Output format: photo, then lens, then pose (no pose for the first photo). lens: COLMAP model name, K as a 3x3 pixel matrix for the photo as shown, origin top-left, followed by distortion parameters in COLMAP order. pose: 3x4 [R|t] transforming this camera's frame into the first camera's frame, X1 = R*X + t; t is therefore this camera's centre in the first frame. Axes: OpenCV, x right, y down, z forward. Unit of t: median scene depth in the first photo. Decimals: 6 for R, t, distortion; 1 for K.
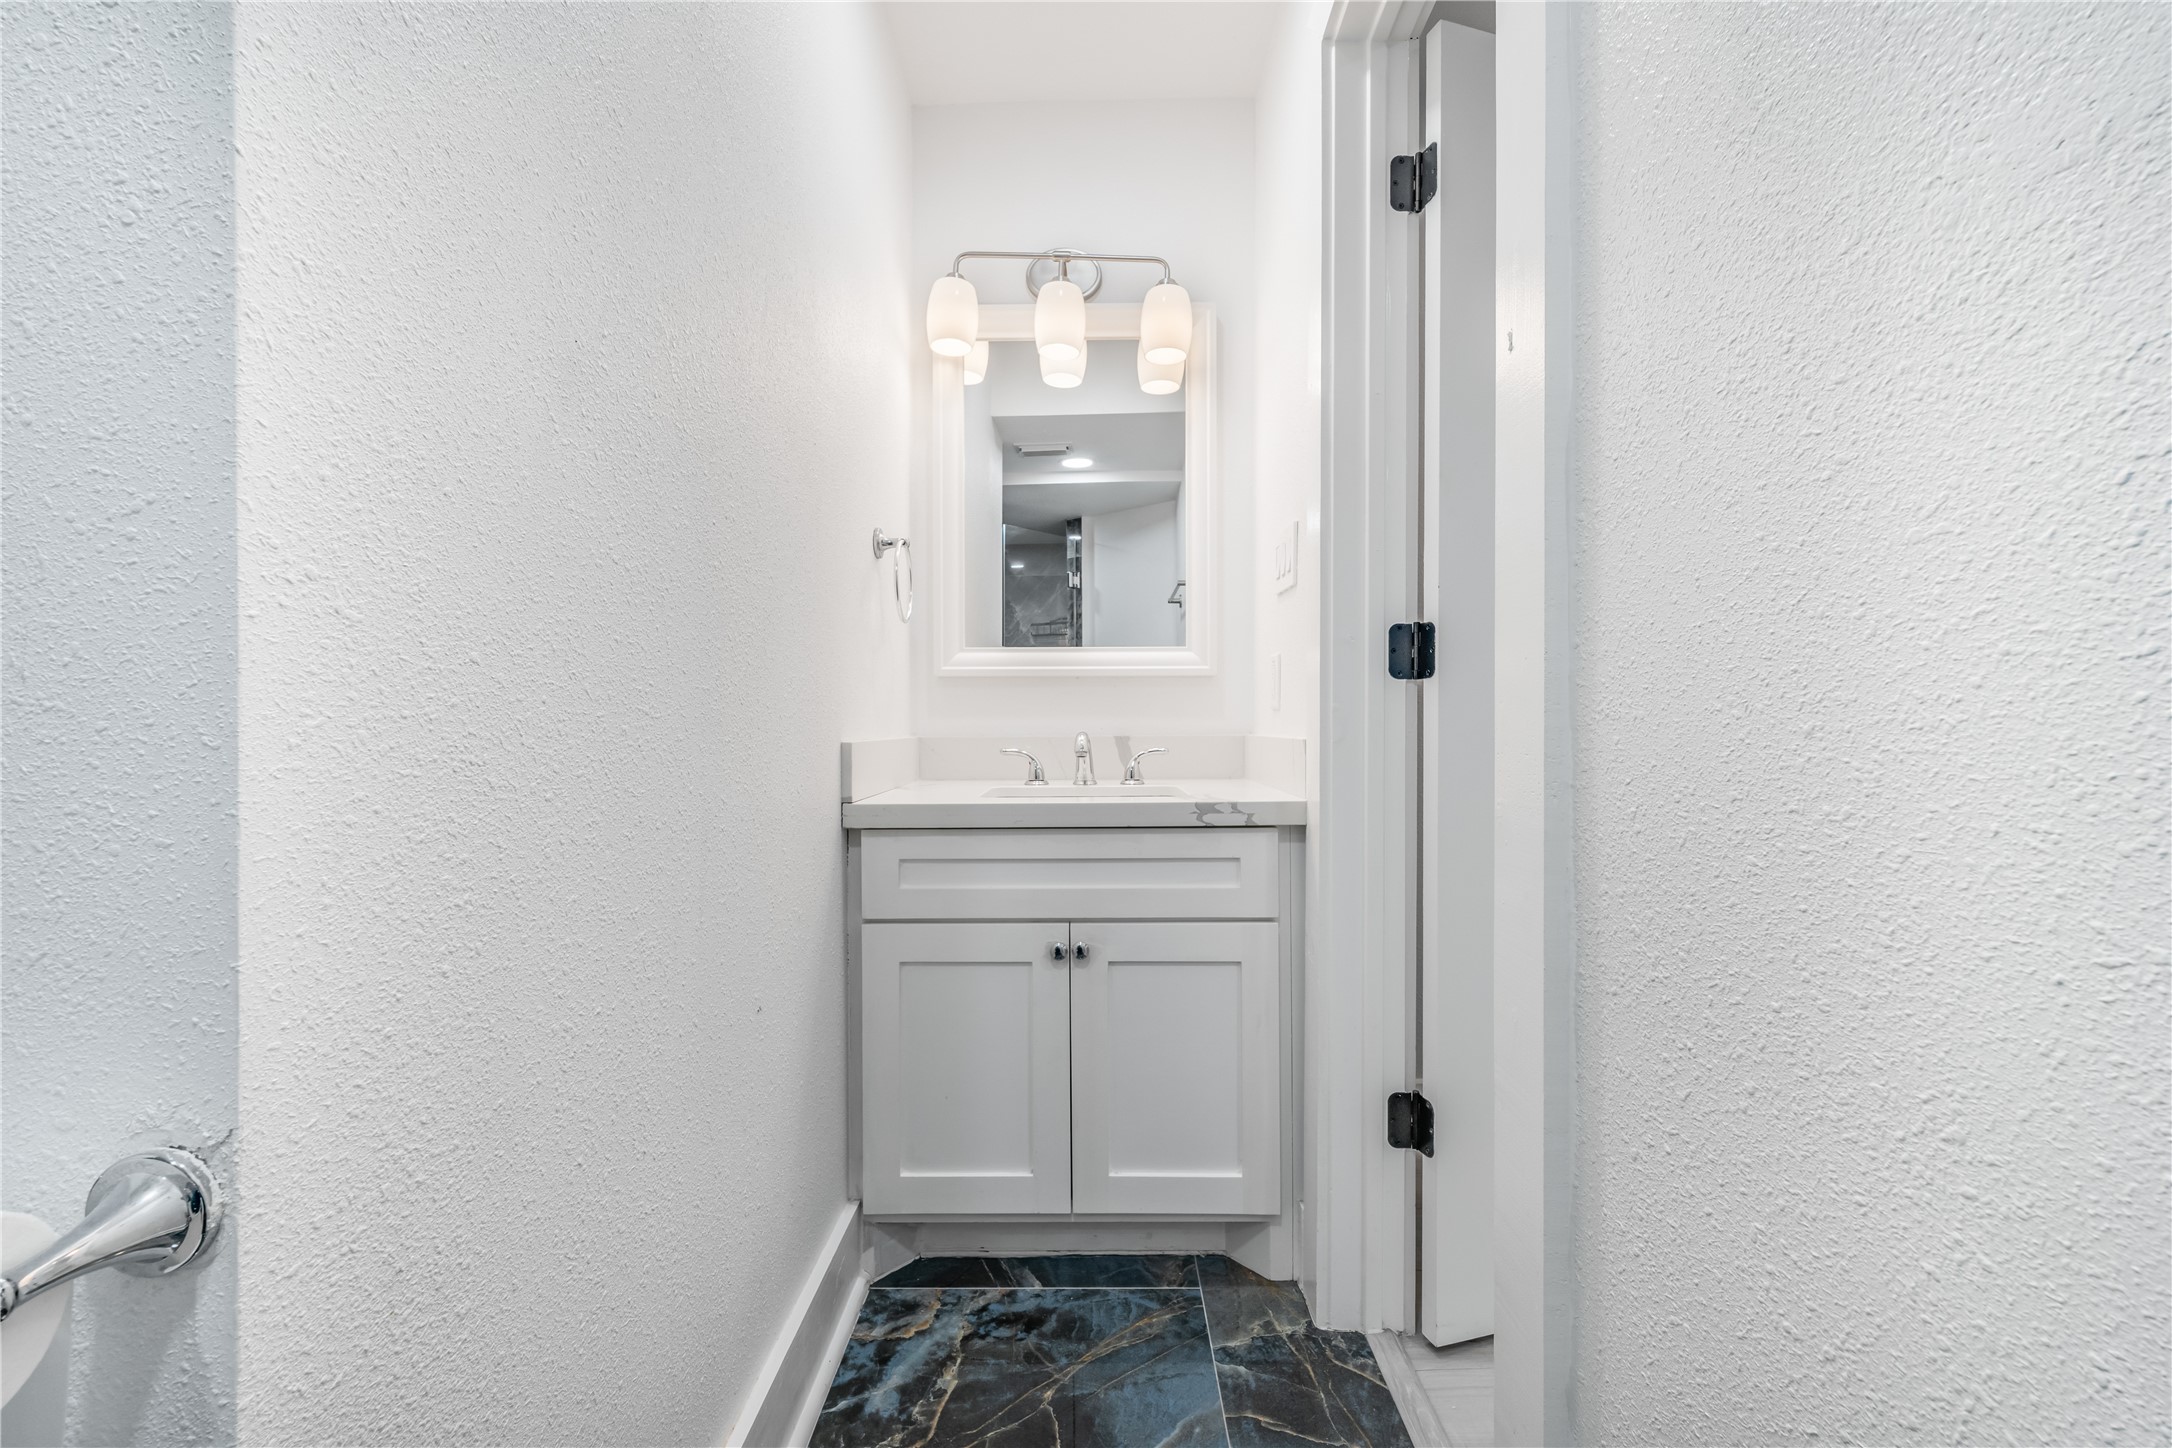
lens RADIAL K [[889.3, 0, 1086.7], [0, 889.3, 722.0], [0, 0, 1]] dist [0.003839, -0.001302]
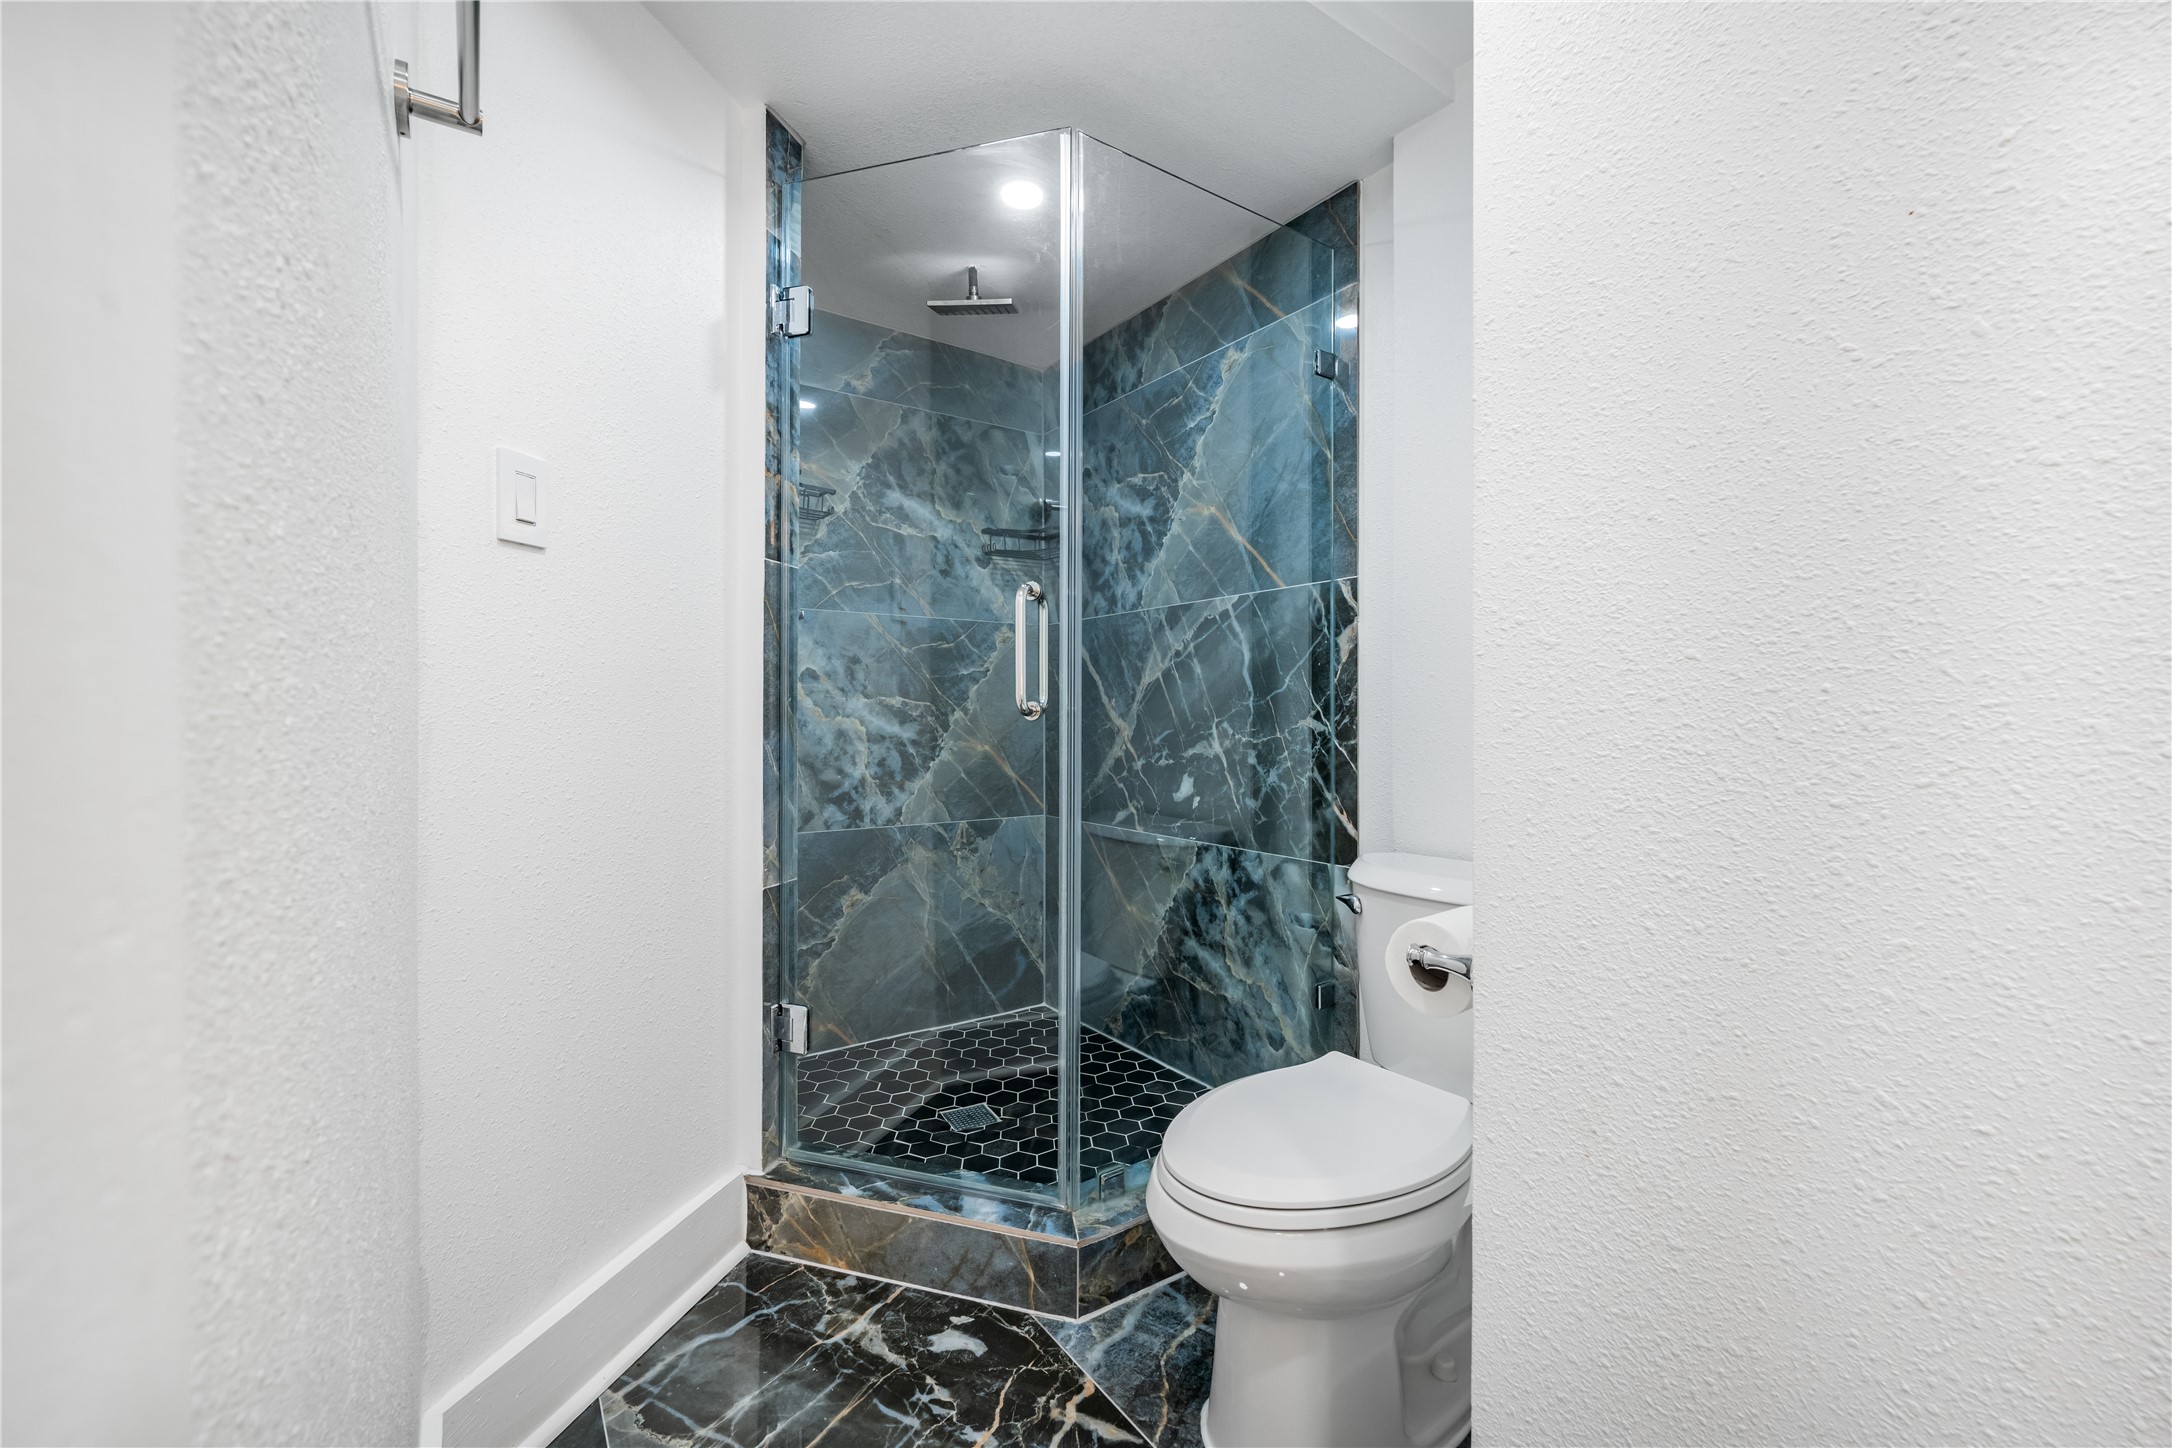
lens RADIAL K [[889.3, 0, 1086.2], [0, 889.3, 721.7], [0, 0, 1]] dist [0.003839, -0.001302]
pose [[-0.817494, 0.003424, -0.575926, 0.471079], [-0.000400, 0.999979, 0.006513, 0.002197], [0.575936, 0.005555, -0.817476, 1.295569]]
